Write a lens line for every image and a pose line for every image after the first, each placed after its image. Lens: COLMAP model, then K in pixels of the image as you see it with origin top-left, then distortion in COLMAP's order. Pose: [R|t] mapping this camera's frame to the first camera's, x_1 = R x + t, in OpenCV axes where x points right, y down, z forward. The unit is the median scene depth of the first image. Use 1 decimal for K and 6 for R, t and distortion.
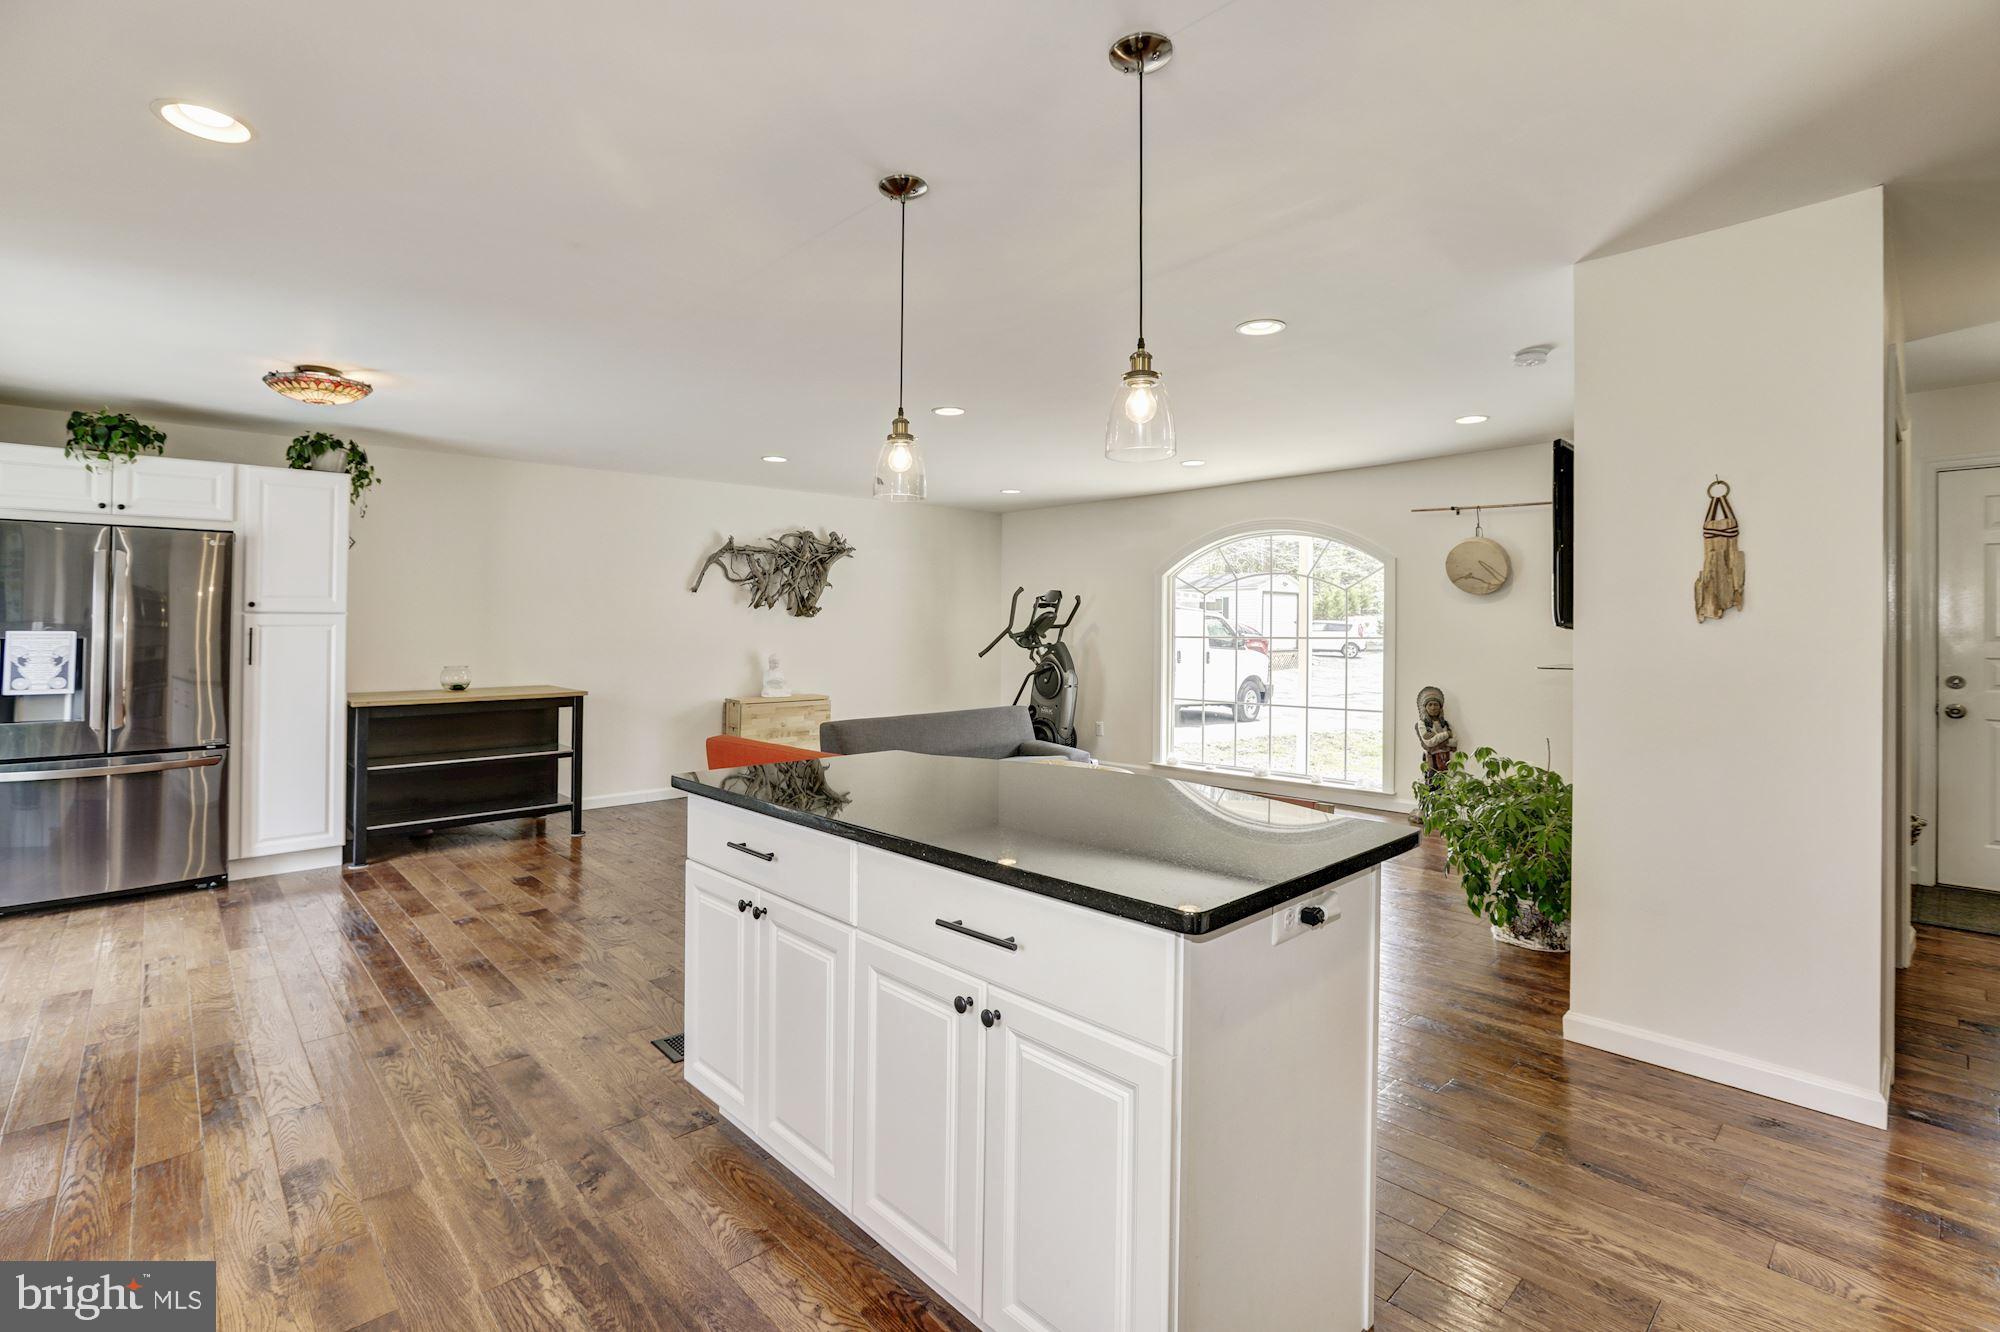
lens RADIAL K [[909.1, 0, 994.1], [0, 909.1, 612.0], [0, 0, 1]] dist [-0.039325, 0.008601]
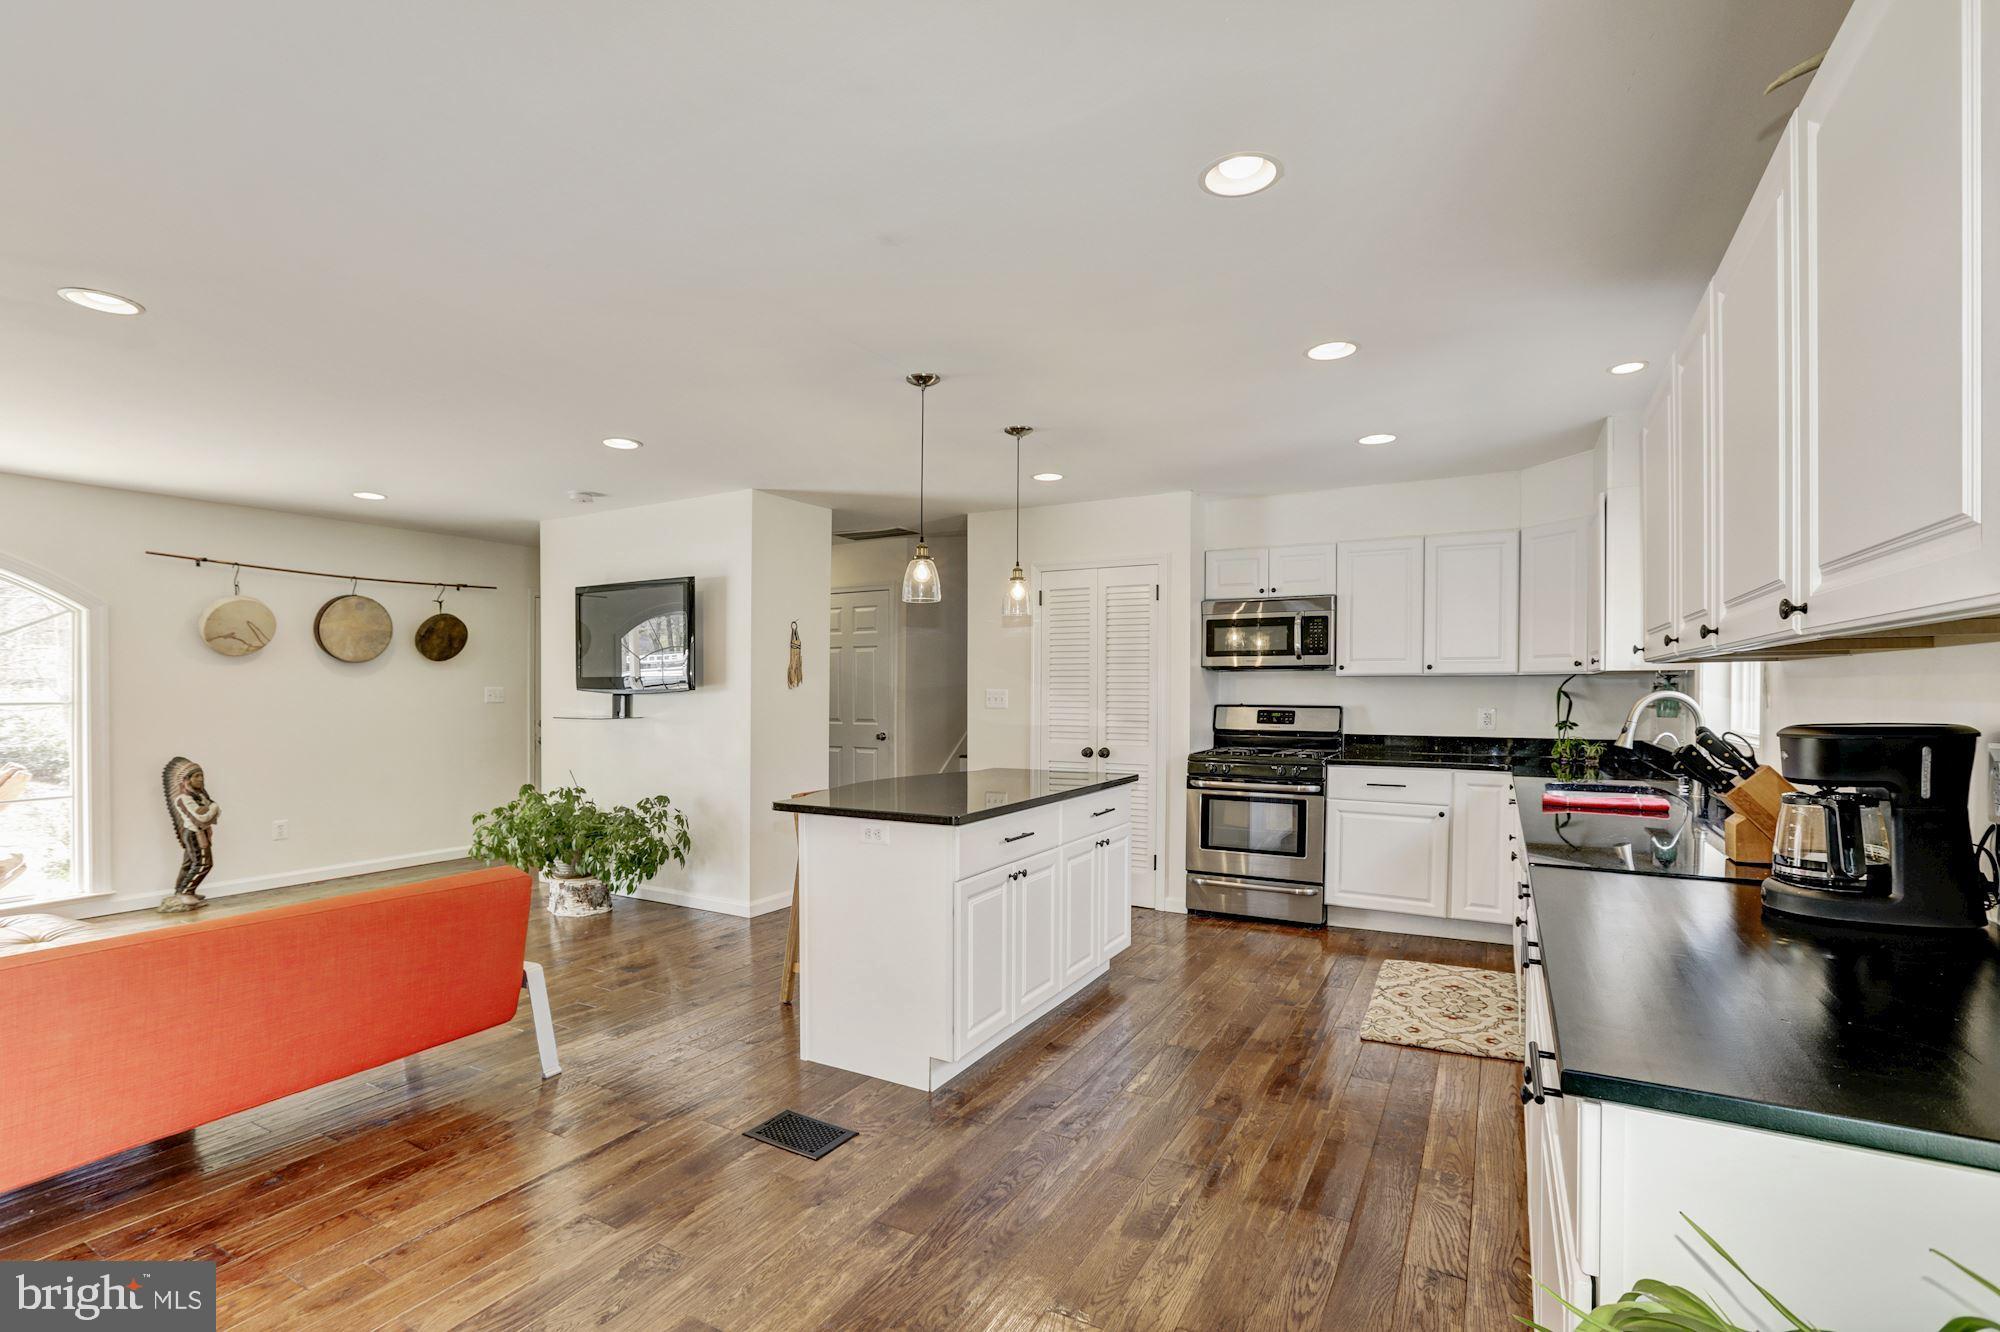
lens RADIAL K [[914.0, 0, 984.8], [0, 914.0, 695.7], [0, 0, 1]] dist [-0.041080, 0.000199]
pose [[-0.291693, -0.003895, 0.956504, -1.354095], [-0.019097, 0.999816, -0.001752, 0.020941], [-0.956321, -0.018777, -0.291714, 1.174429]]
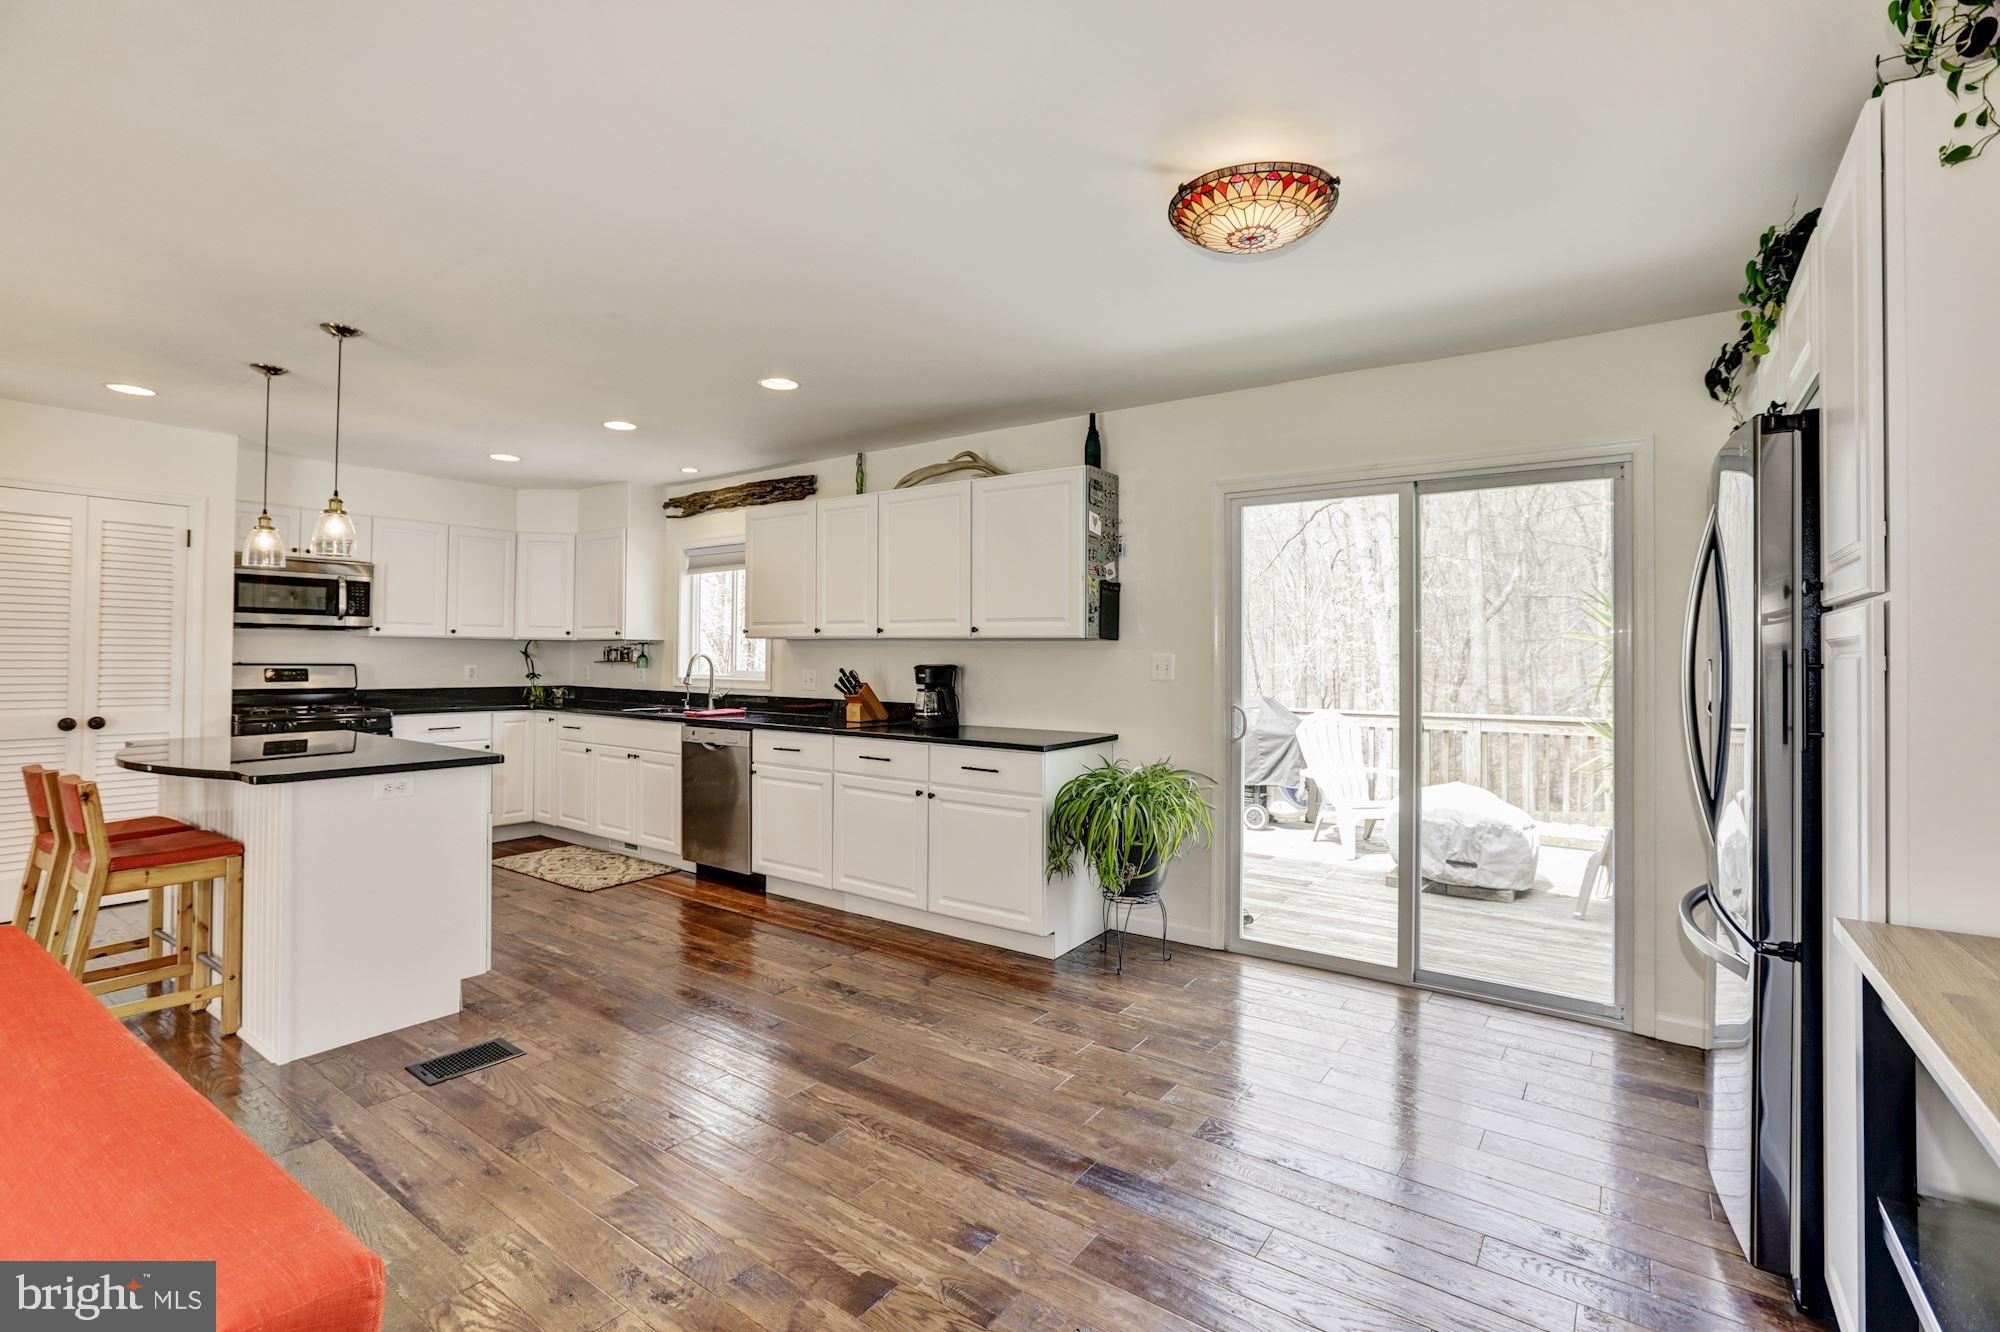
lens RADIAL K [[901.9, 0, 975.1], [0, 901.9, 671.6], [0, 0, 1]] dist [-0.042048, 0.020520]
pose [[-0.983838, -0.005133, -0.178987, -0.743338], [-0.004709, 0.999985, -0.002791, 0.043599], [0.178999, -0.001903, -0.983847, 2.222281]]
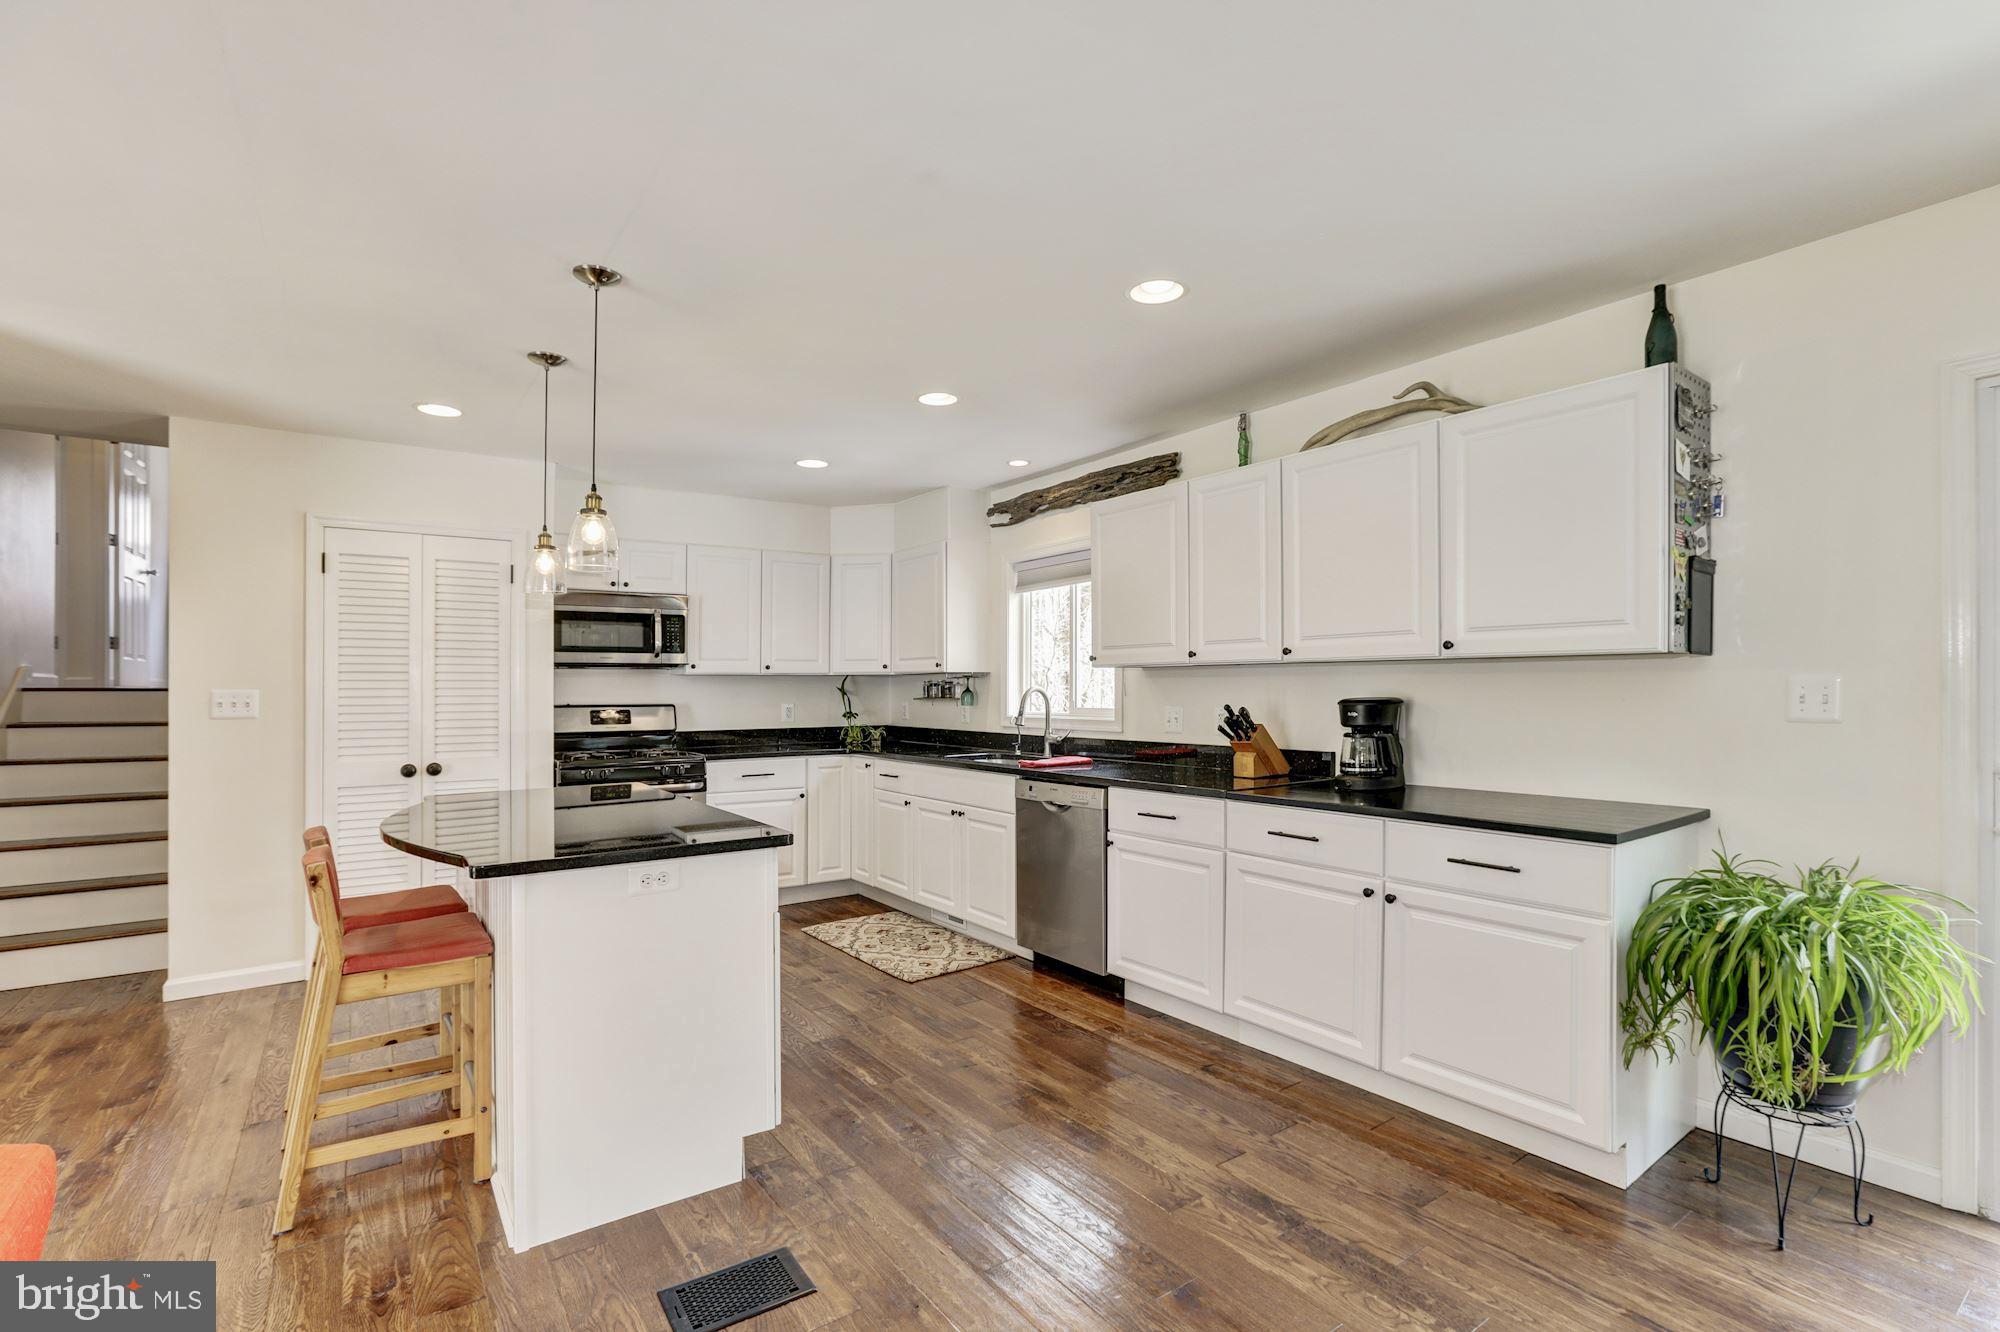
lens RADIAL K [[914.0, 0, 984.8], [0, 914.0, 695.7], [0, 0, 1]] dist [-0.041080, 0.000199]
pose [[-0.989114, 0.006654, 0.147002, -0.647475], [0.005052, 0.999924, -0.011269, 0.033056], [-0.147066, -0.010404, -0.989072, 1.764876]]
